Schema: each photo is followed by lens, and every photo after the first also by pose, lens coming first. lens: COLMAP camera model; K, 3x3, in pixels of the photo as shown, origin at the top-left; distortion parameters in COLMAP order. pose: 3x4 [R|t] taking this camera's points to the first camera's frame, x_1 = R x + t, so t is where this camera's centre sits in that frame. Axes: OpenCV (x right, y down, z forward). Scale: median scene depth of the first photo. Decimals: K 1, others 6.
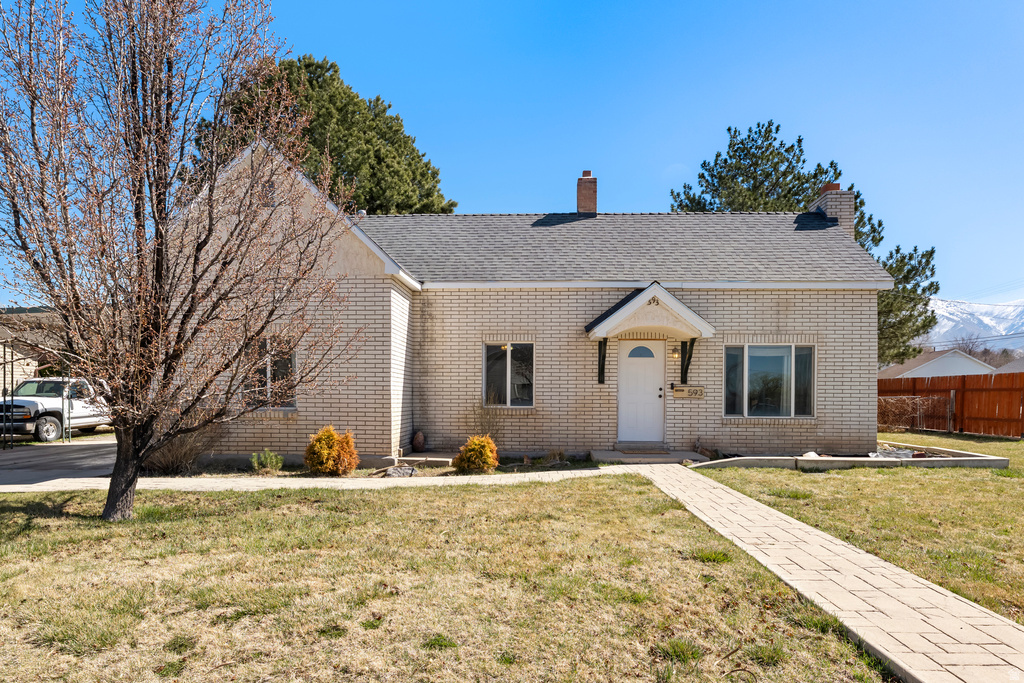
lens RADIAL K [[601.8, 0, 514.8], [0, 601.8, 382.8], [0, 0, 1]] dist [-0.000543, -0.000127]
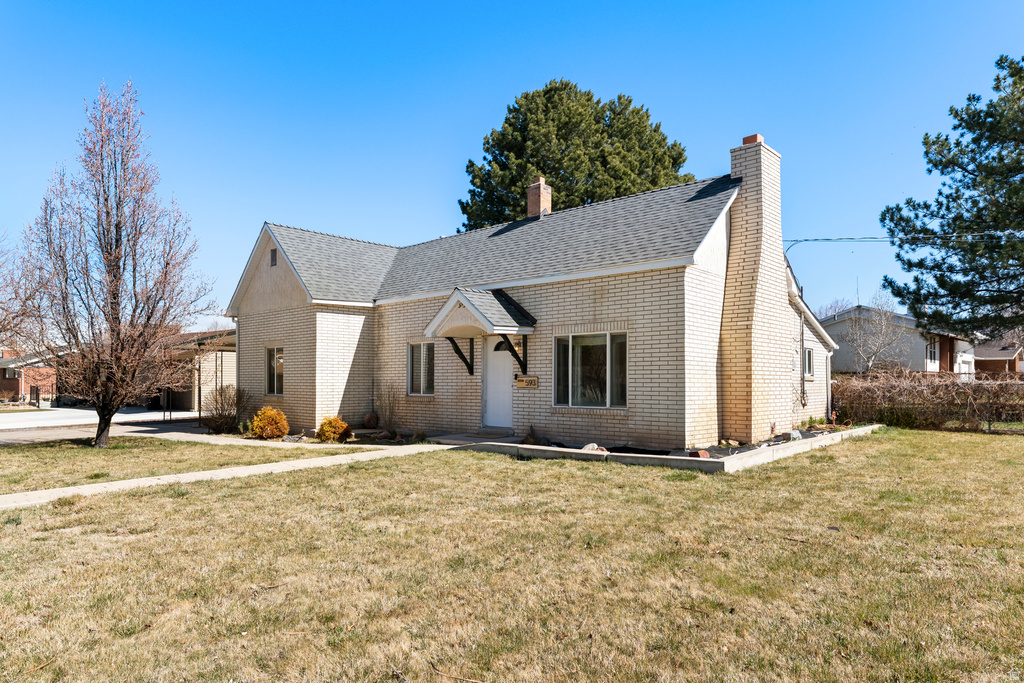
lens RADIAL K [[648.4, 0, 512.6], [0, 648.4, 346.5], [0, 0, 1]] dist [0.000254, 0.000150]
pose [[0.758254, -0.039806, -0.650743, 1.021243], [0.018267, 0.999040, -0.039826, -0.002445], [0.651703, 0.018311, 0.758253, 0.108003]]
